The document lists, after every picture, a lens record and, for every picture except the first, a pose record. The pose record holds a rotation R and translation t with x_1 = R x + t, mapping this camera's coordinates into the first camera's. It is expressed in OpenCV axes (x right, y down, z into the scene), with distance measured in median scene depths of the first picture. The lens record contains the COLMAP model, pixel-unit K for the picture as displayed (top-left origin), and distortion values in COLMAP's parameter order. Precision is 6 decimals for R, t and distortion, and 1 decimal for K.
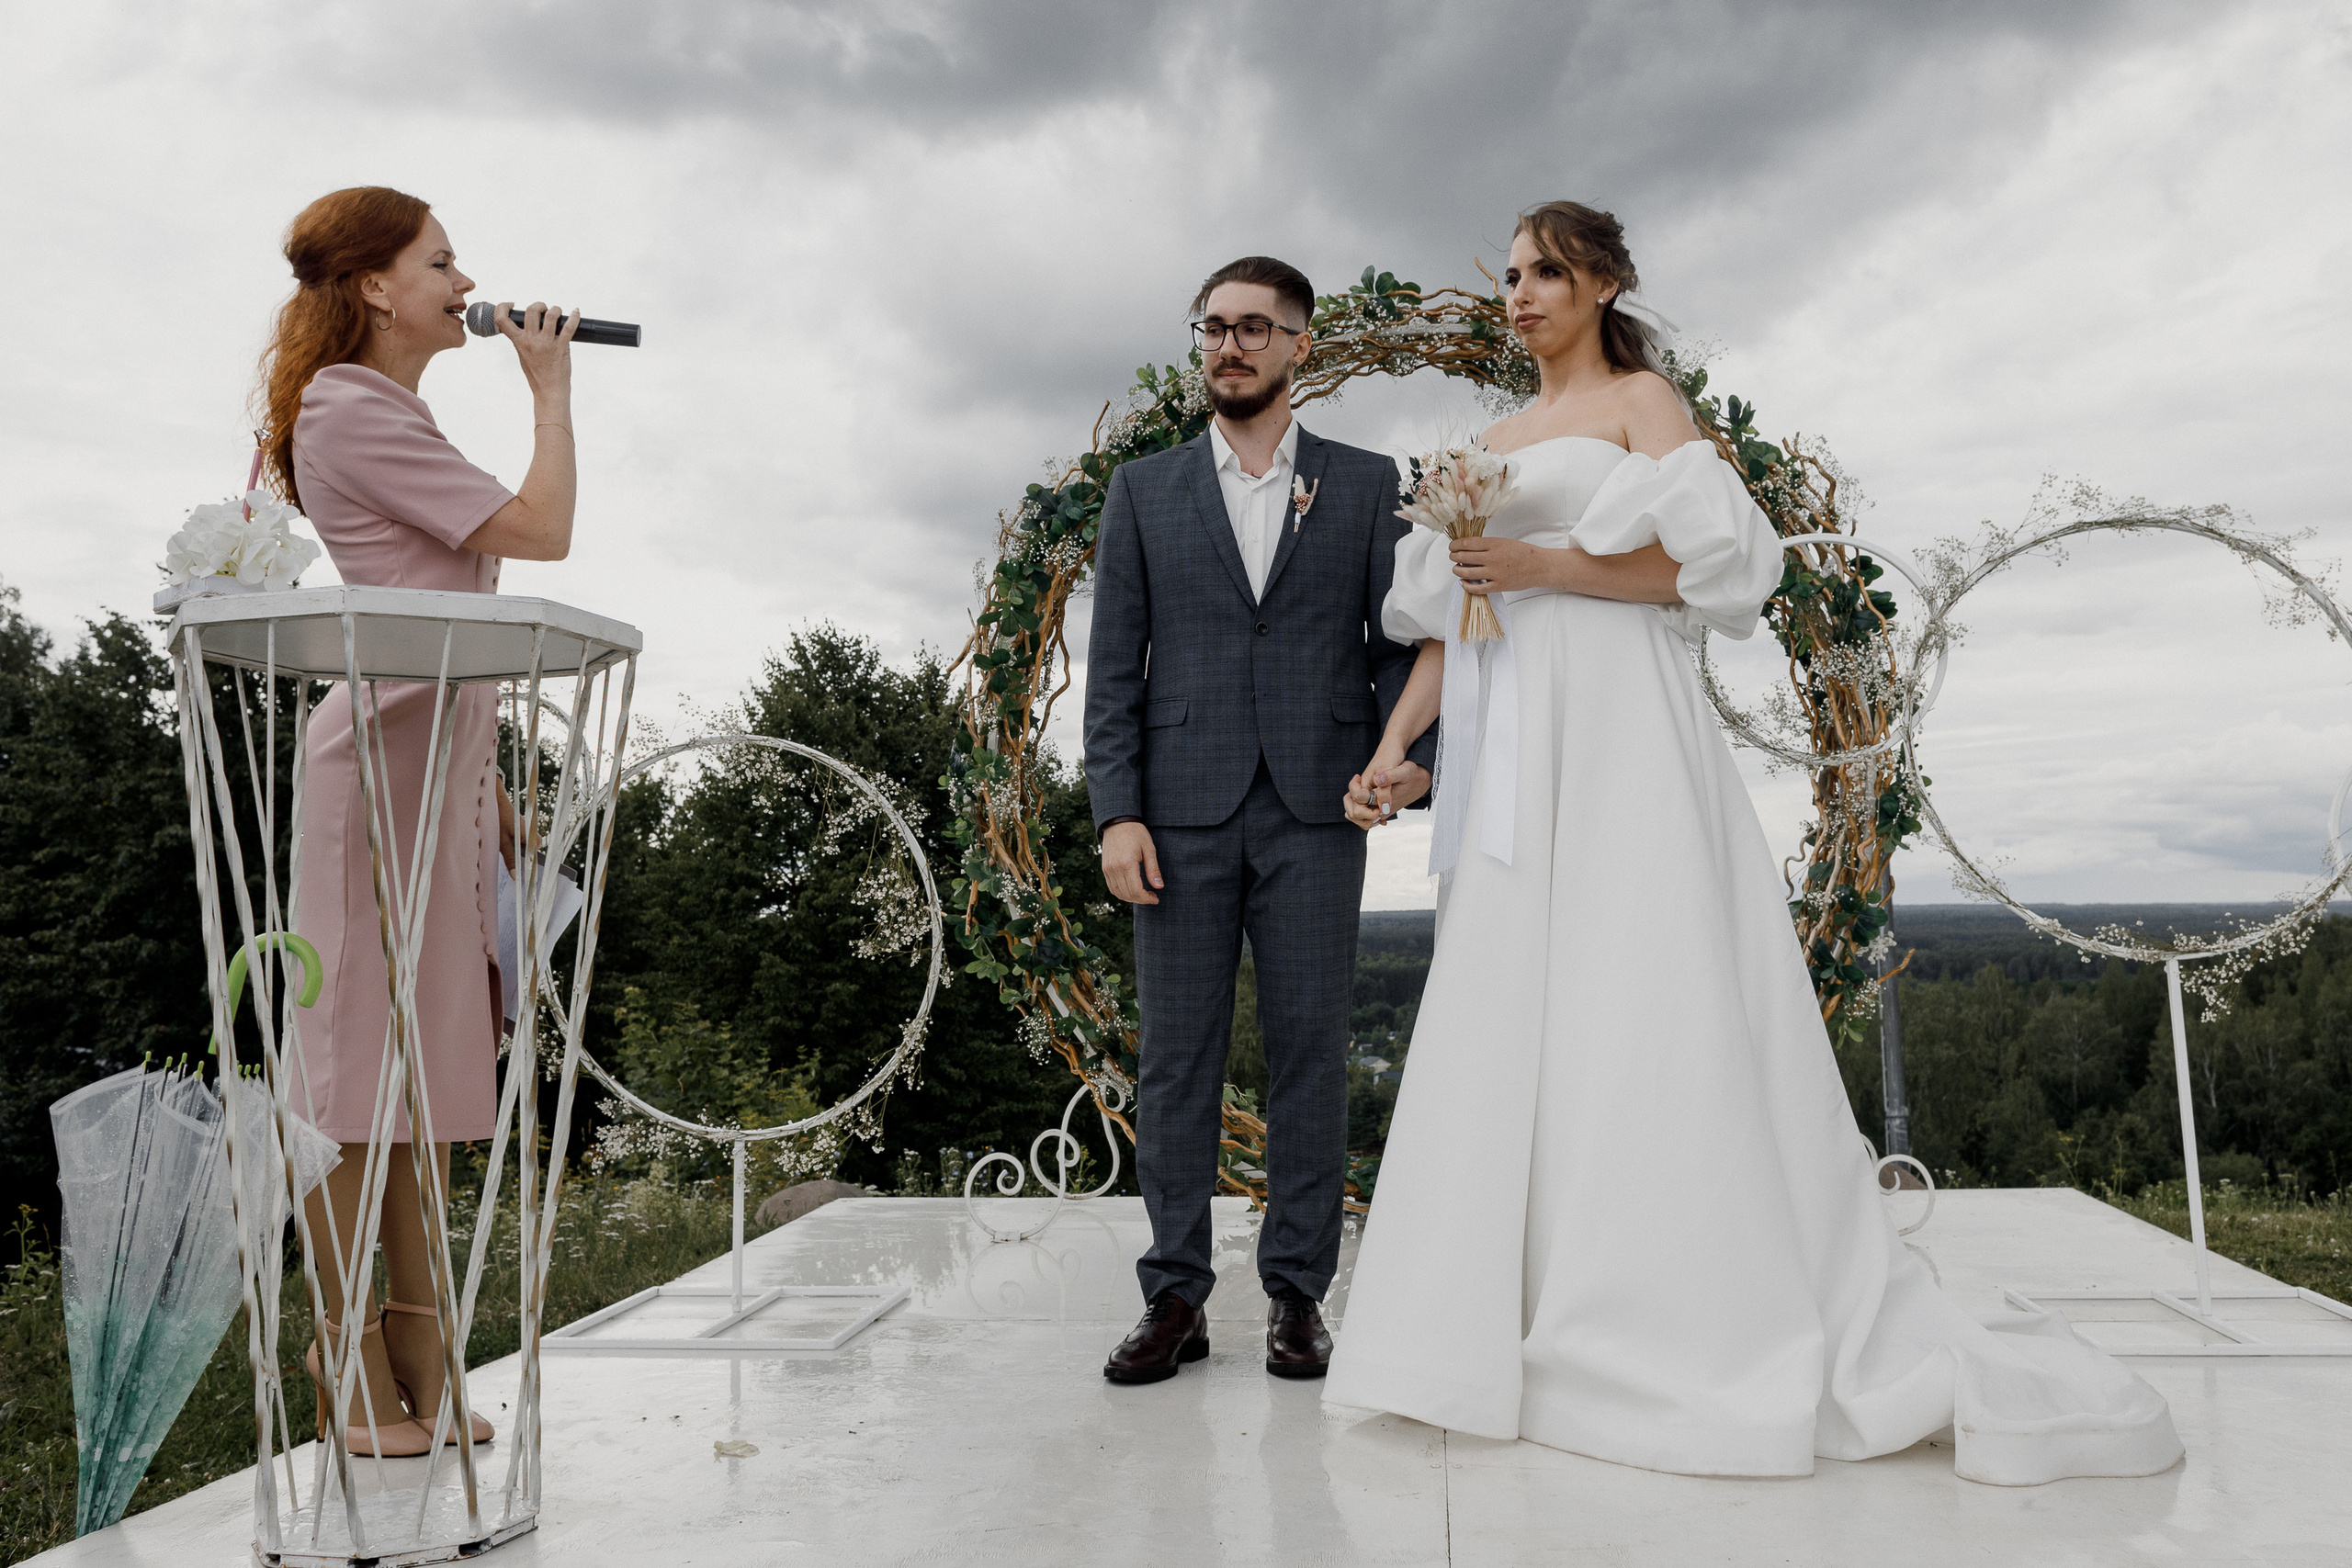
lens RADIAL K [[1871.6, 0, 1248.8], [0, 1871.6, 784.4], [0, 0, 1]] dist [-0.007512, -0.004210]
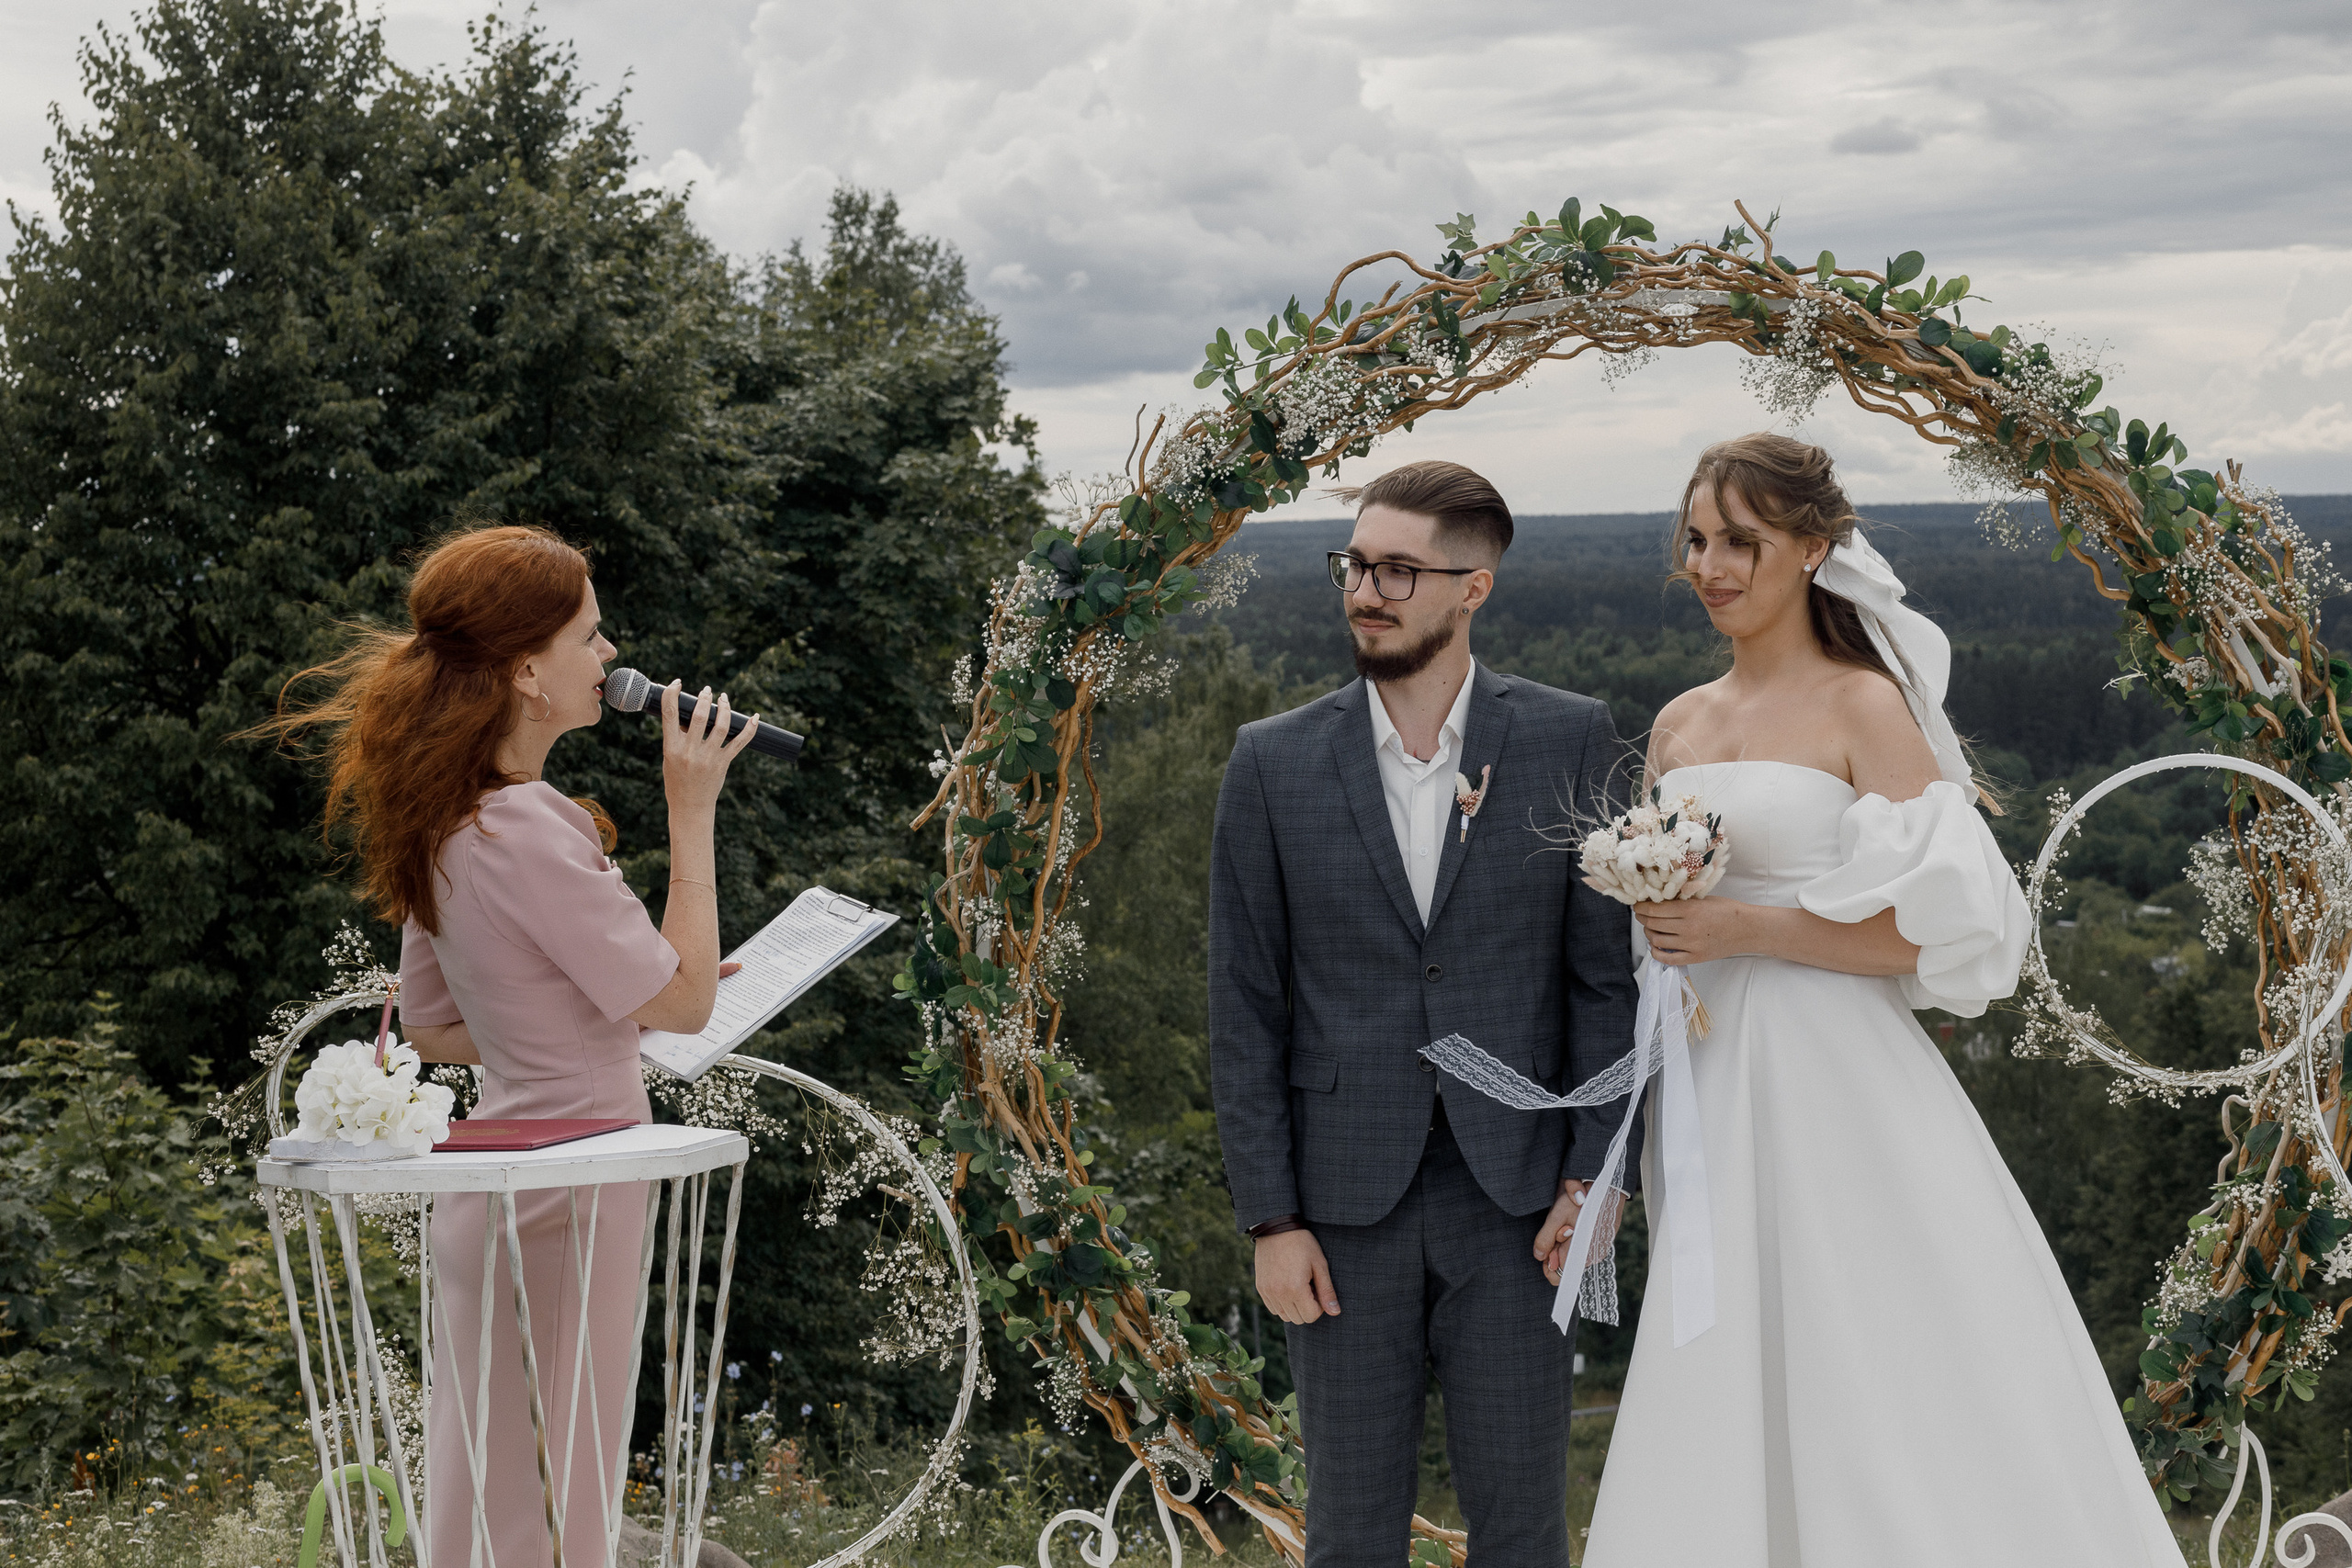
lens RADIAL K [[5486.5, 0, 1176.0], [0, 5486.5, 784.0], [0, 0, 1]] dist [-0.013070, -0.849926]
pose [[0.999741, -0.008426, -0.021151, -0.031921], [0.011098, 0.991503, 0.129606, -0.325334], [0.019879, -0.129807, 0.991340, -0.877639]]
